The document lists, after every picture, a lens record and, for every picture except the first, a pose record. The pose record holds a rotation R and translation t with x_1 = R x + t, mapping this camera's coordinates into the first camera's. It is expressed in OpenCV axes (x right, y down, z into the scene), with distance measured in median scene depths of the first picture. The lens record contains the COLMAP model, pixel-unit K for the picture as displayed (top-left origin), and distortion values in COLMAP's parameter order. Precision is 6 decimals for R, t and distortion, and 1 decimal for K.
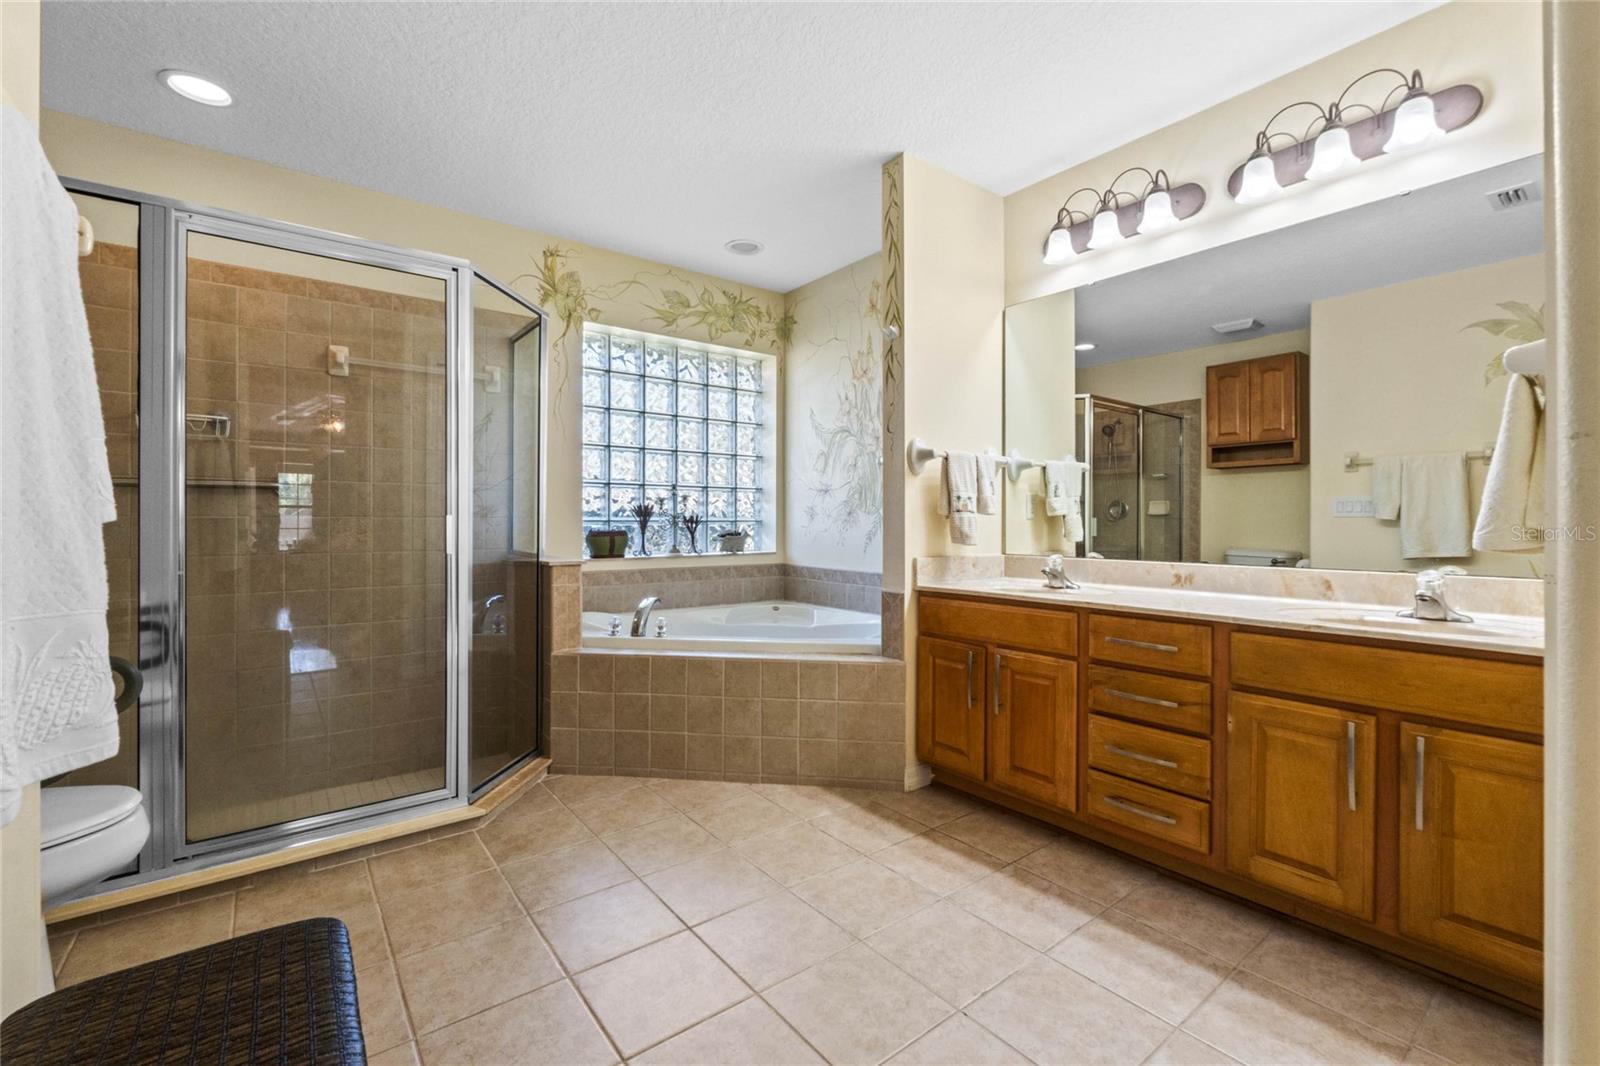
lens RADIAL K [[681.8, 0, 799.8], [0, 681.8, 525.2], [0, 0, 1]] dist [-0.005882, -0.000173]
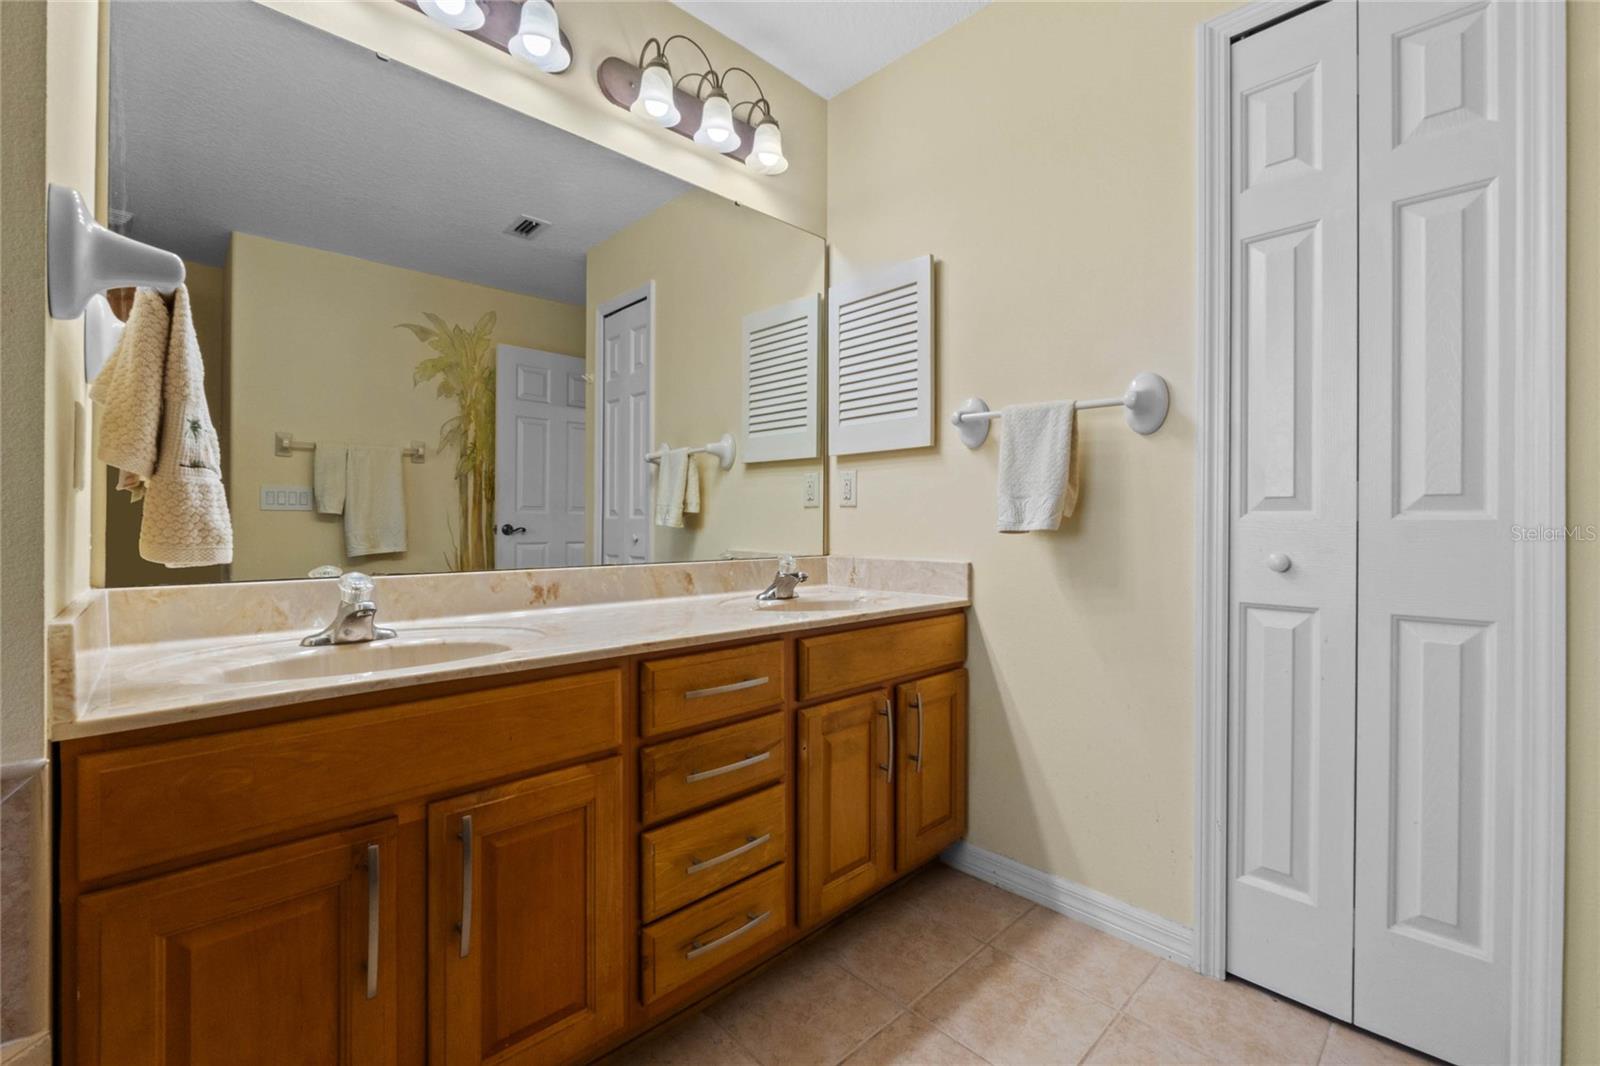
lens RADIAL K [[681.8, 0, 792.6], [0, 681.8, 525.1], [0, 0, 1]] dist [-0.005882, -0.000173]
pose [[-0.106188, -0.002177, 0.994344, -0.150992], [0.003838, 0.999989, 0.002599, 0.010985], [-0.994339, 0.004092, -0.106179, 0.853278]]
